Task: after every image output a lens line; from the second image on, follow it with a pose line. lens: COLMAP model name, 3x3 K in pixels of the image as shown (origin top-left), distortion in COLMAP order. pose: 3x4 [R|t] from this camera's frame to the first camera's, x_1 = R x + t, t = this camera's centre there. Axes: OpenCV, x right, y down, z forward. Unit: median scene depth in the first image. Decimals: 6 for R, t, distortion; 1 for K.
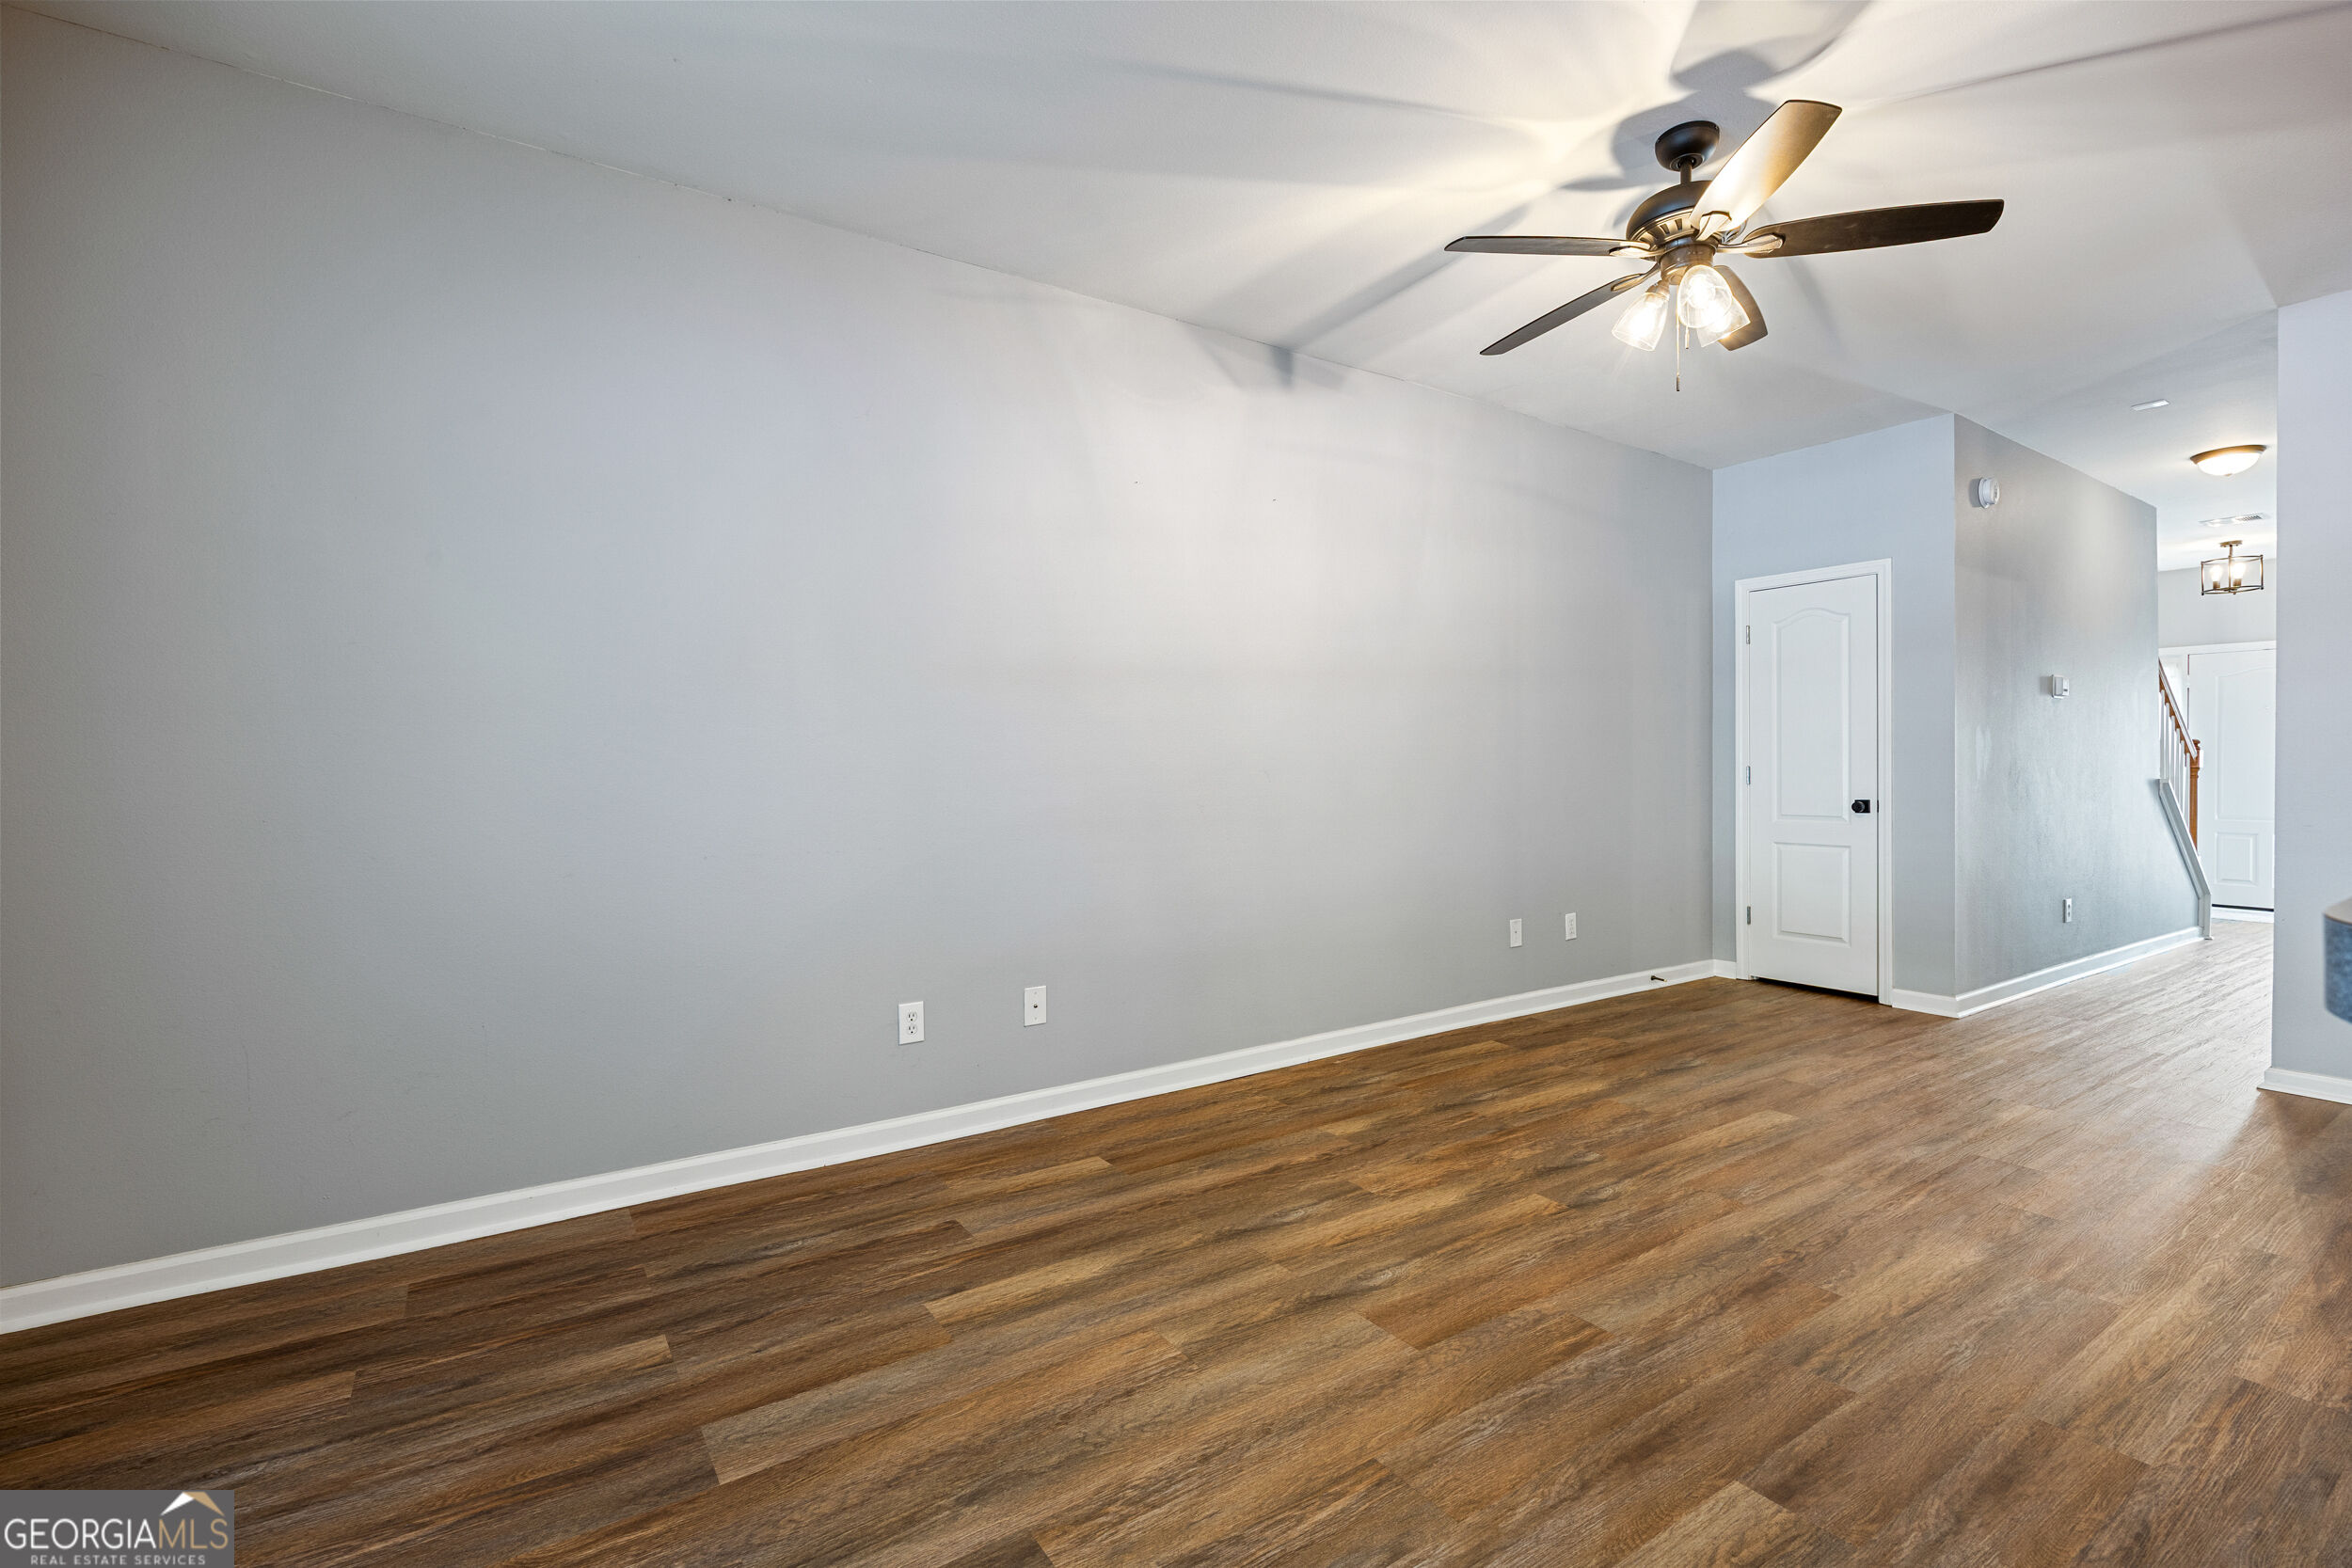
lens RADIAL K [[1054.2, 0, 1161.3], [0, 1054.2, 778.4], [0, 0, 1]] dist [-0.008029, -0.000854]
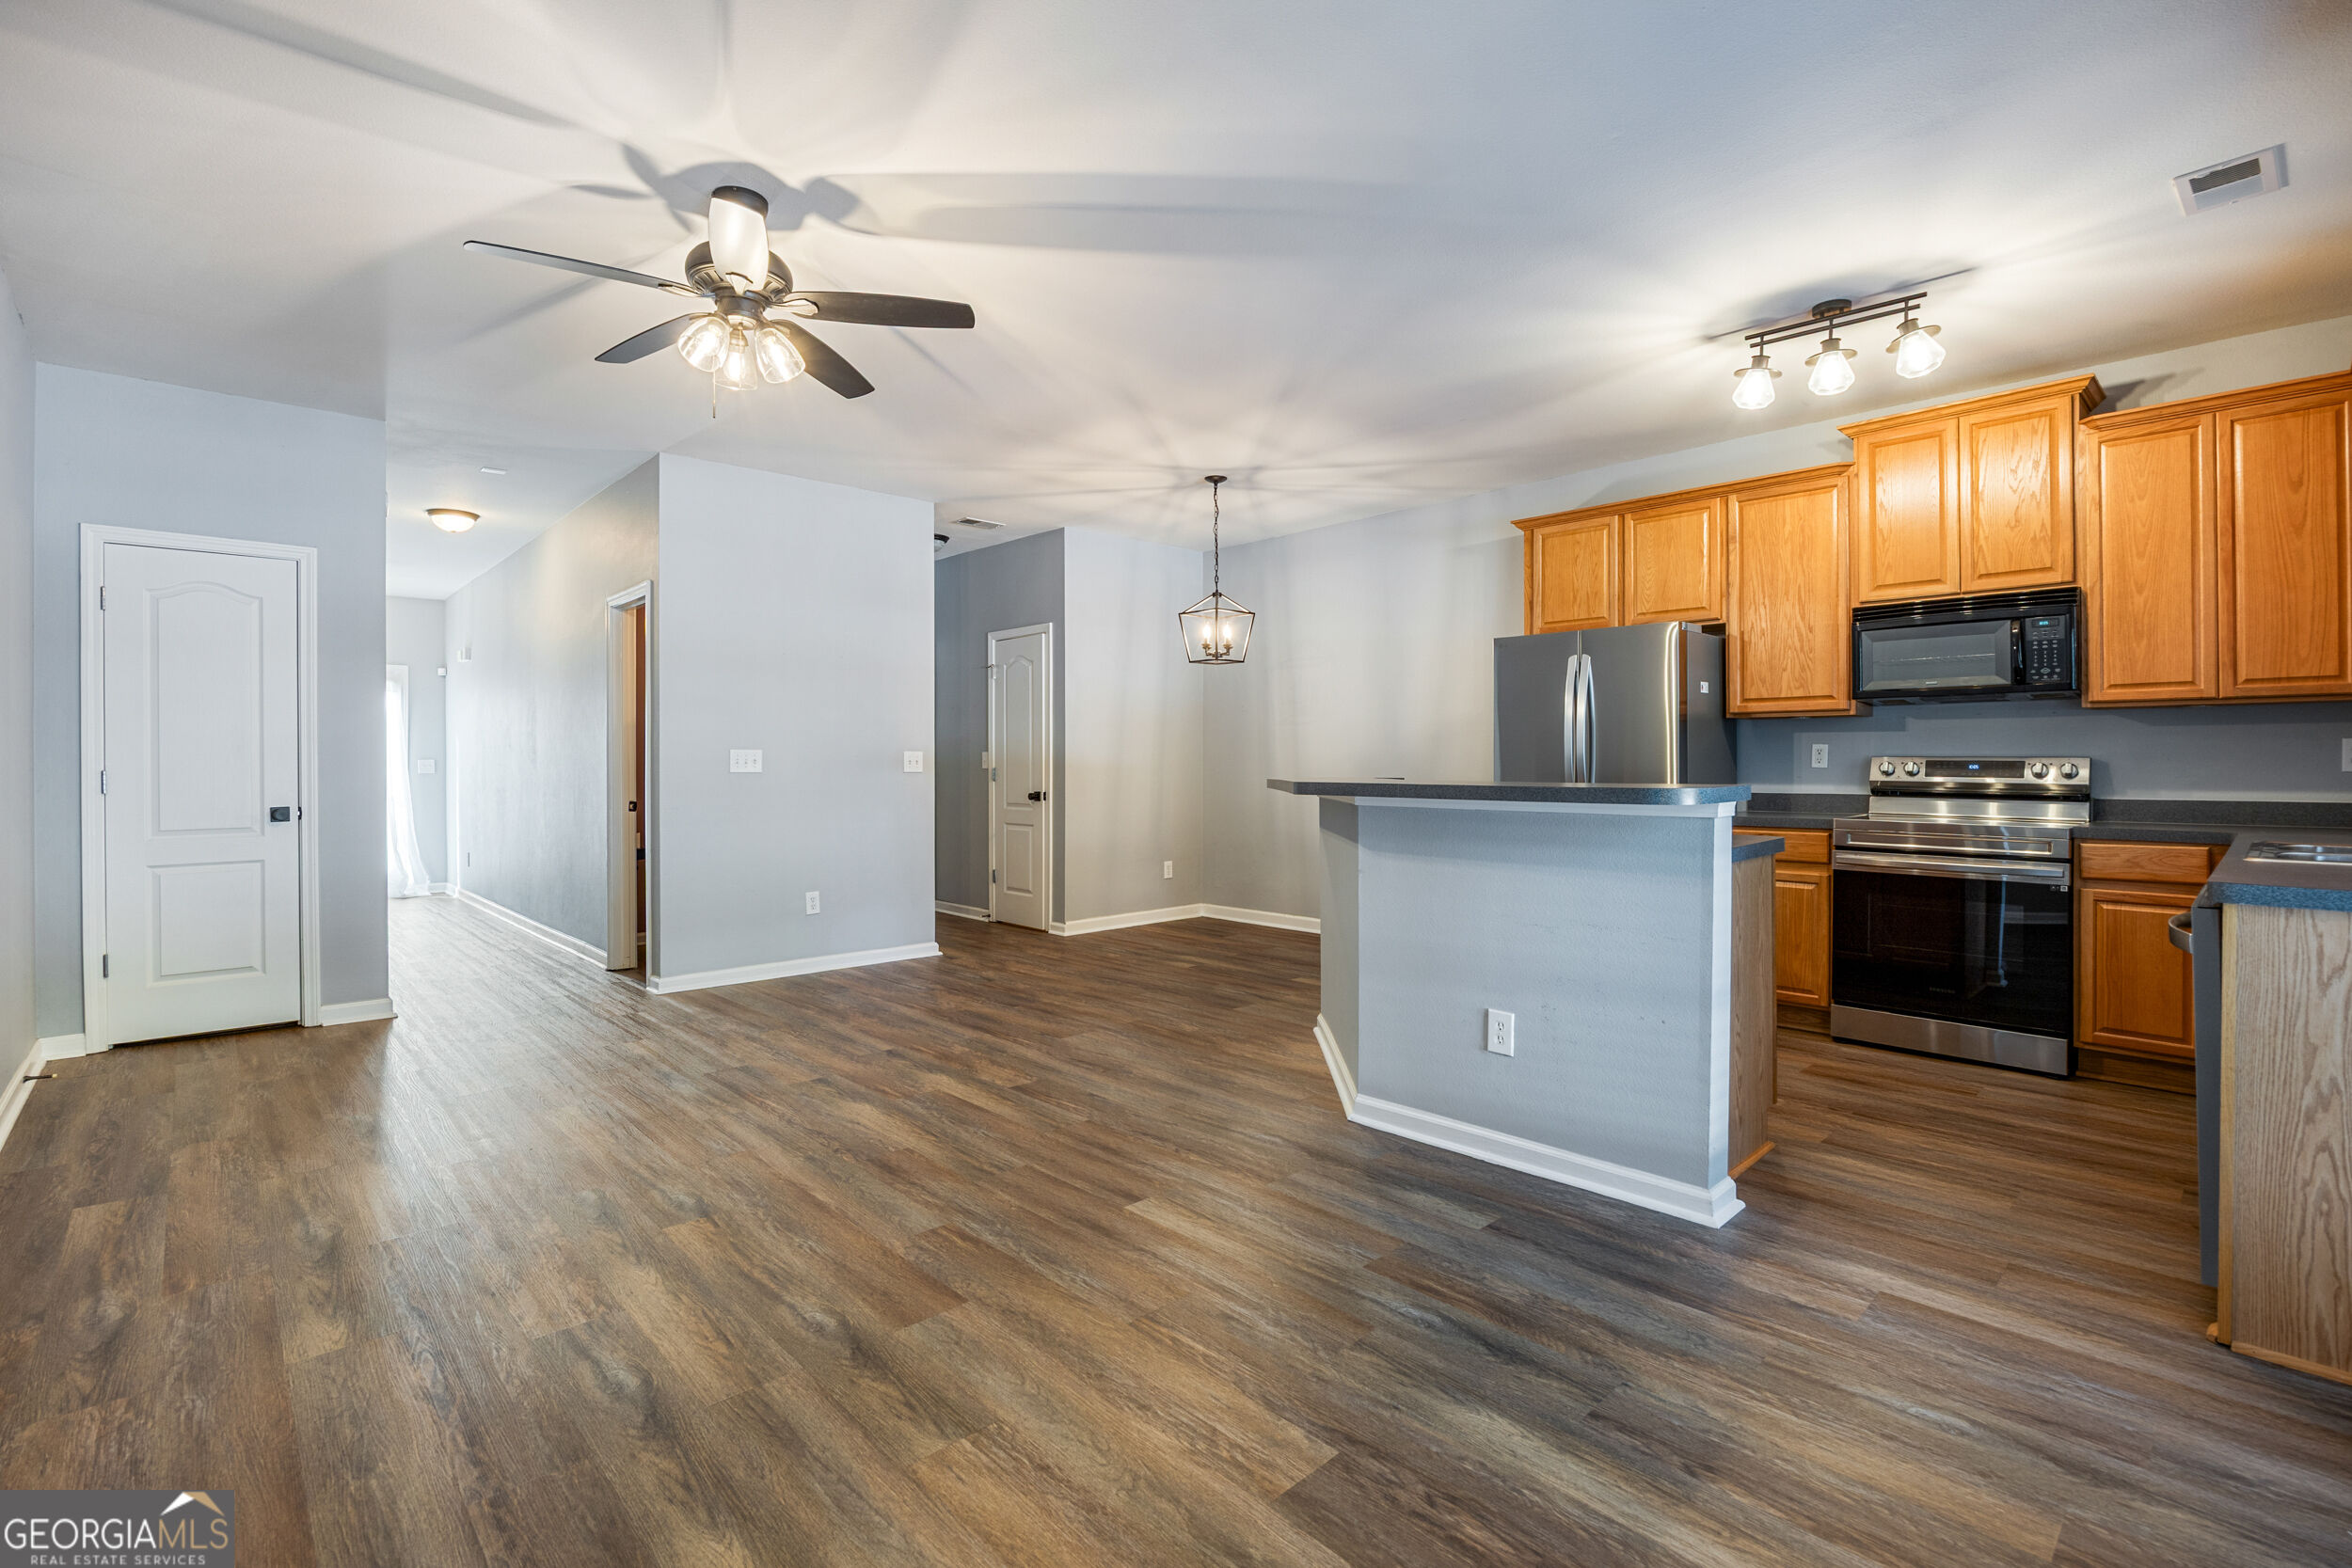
lens RADIAL K [[1054.2, 0, 1183.1], [0, 1054.2, 765.7], [0, 0, 1]] dist [-0.008029, -0.000854]
pose [[-0.175547, 0.001839, 0.984469, -0.553282], [0.016025, 0.999871, 0.000990, -0.005887], [-0.984341, 0.015950, -0.175554, 0.613220]]
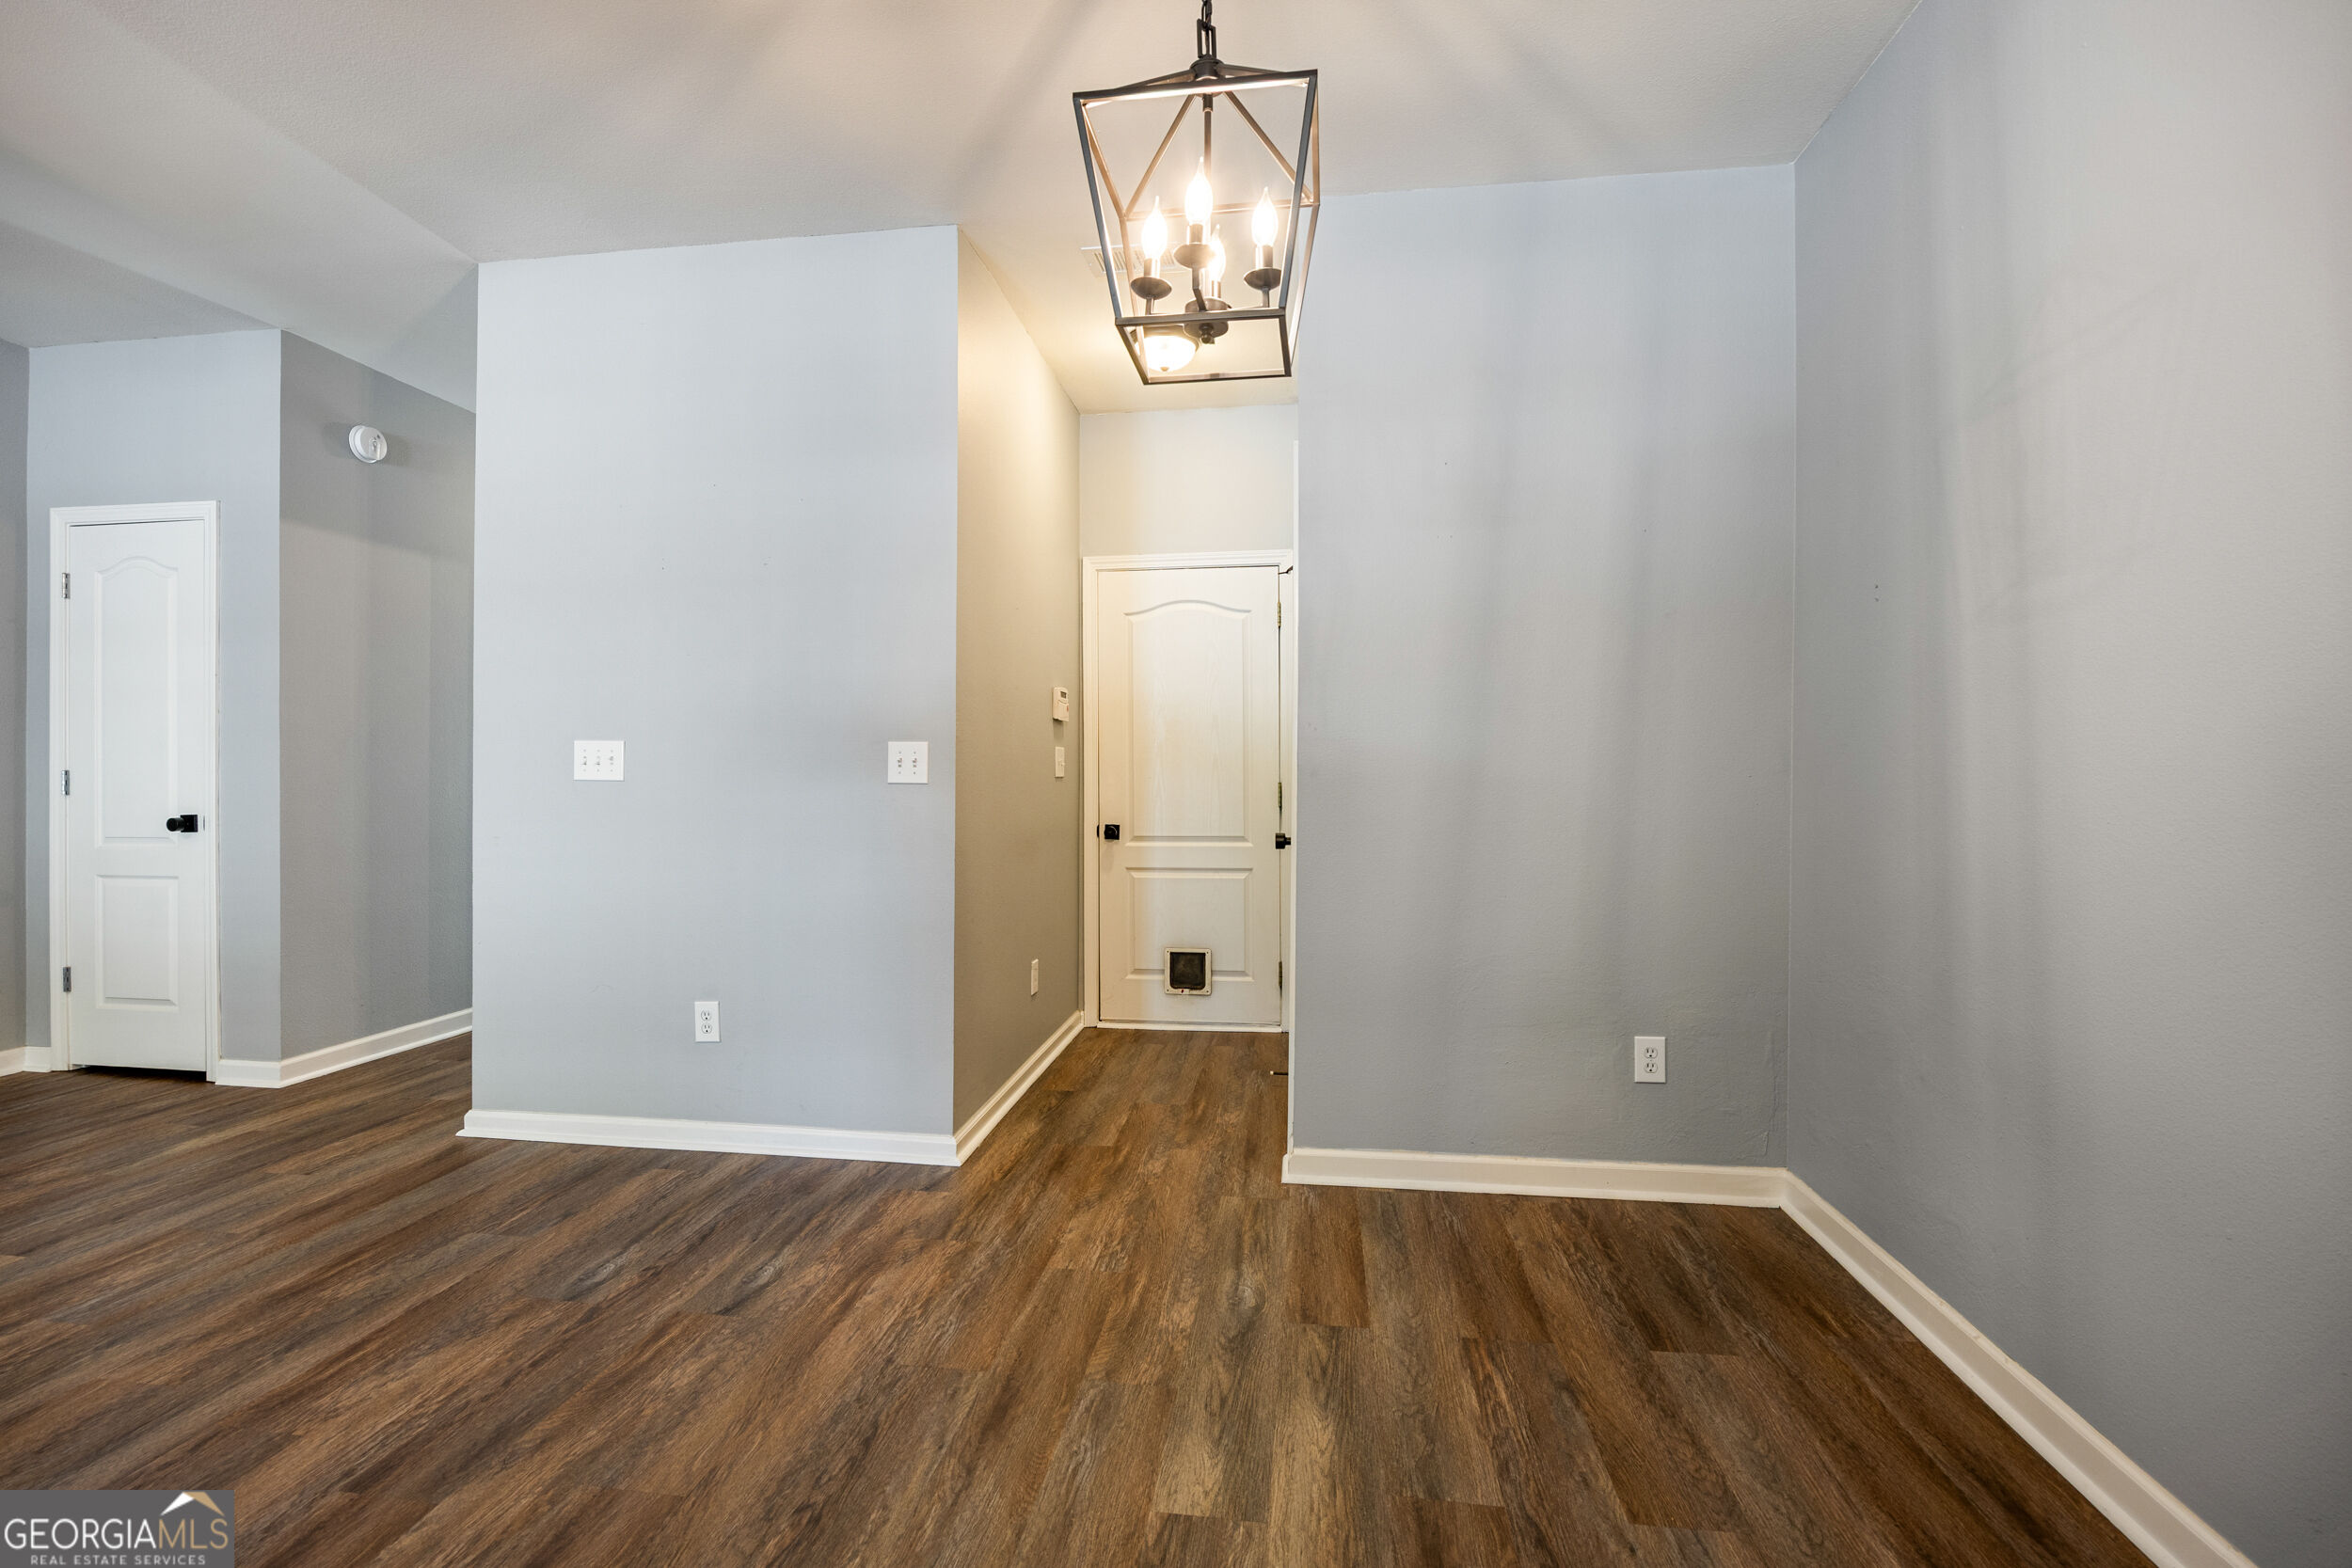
lens RADIAL K [[1054.2, 0, 1170.3], [0, 1054.2, 776.0], [0, 0, 1]] dist [-0.008029, -0.000854]
pose [[0.662195, 0.001414, 0.749330, 0.891083], [0.004189, 0.999976, -0.005588, -0.000684], [-0.749319, 0.006839, 0.662173, -0.050274]]
